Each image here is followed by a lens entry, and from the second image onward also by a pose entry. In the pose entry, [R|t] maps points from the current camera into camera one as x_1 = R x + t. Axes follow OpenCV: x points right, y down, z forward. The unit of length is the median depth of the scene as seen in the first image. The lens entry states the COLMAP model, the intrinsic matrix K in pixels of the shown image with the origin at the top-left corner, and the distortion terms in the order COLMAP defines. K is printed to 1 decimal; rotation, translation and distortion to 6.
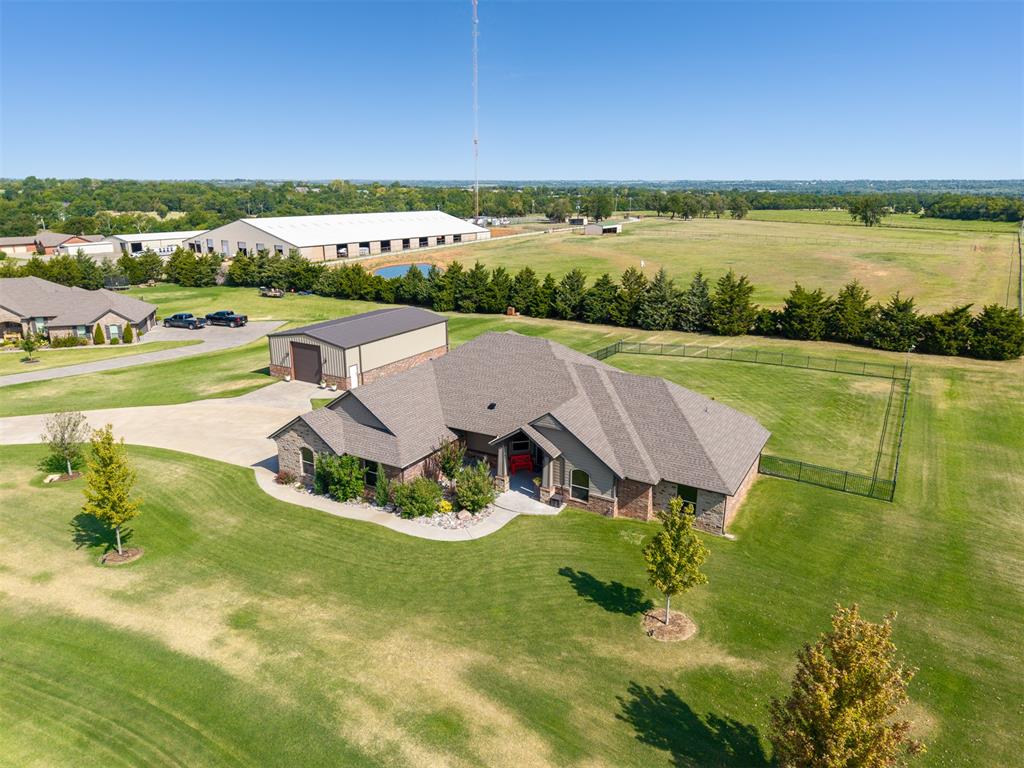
lens RADIAL K [[681.8, 0, 510.2], [0, 681.8, 383.5], [0, 0, 1]] dist [0.043212, -0.046355]
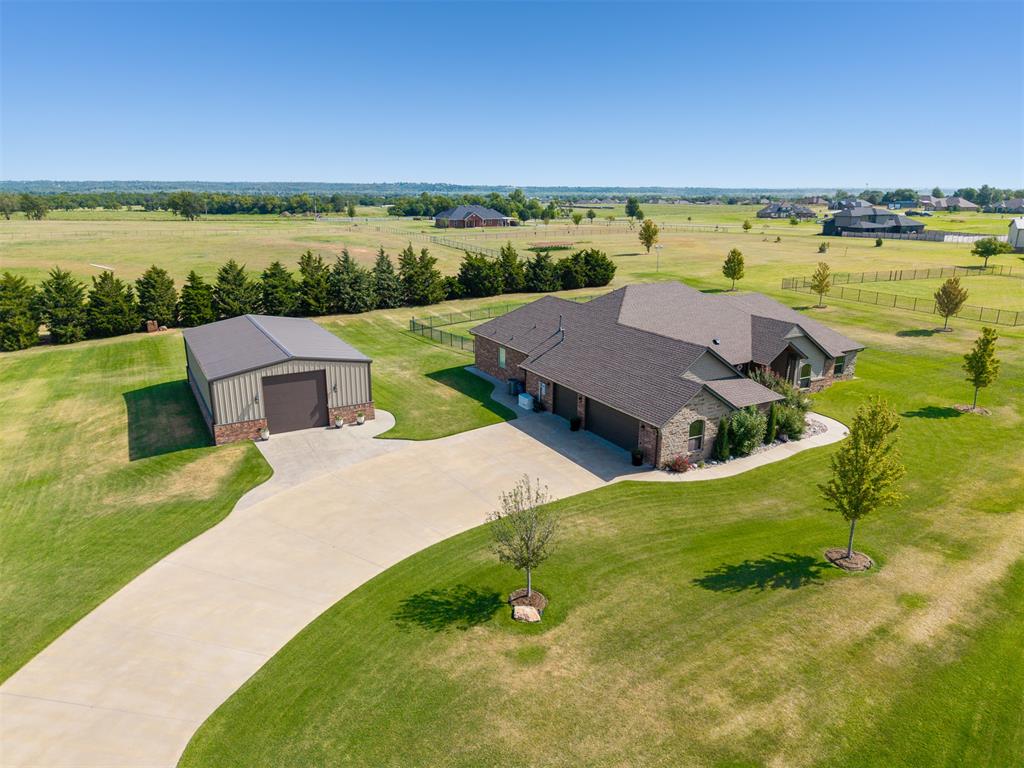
lens RADIAL K [[674.4, 0, 512.0], [0, 674.4, 384.0], [0, 0, 1]] dist [0.066211, -0.081229]
pose [[0.502916, -0.242997, 0.829474, -0.806840], [0.241878, 0.960891, 0.134844, -0.092781], [-0.829801, 0.132816, 0.542024, 0.497999]]
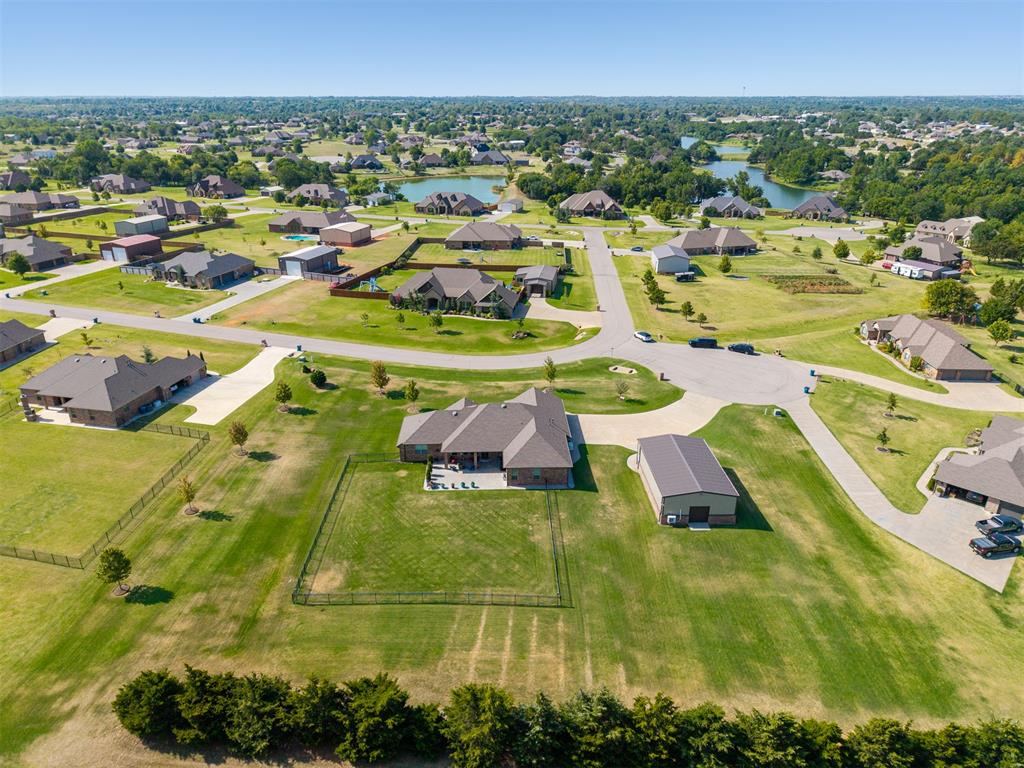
lens RADIAL K [[674.4, 0, 512.0], [0, 674.4, 384.0], [0, 0, 1]] dist [0.066211, -0.081229]
pose [[-0.850515, 0.199746, -0.486545, 0.838097], [-0.153178, 0.790901, 0.592463, -1.144231], [0.503151, 0.578426, -0.642077, 1.904782]]
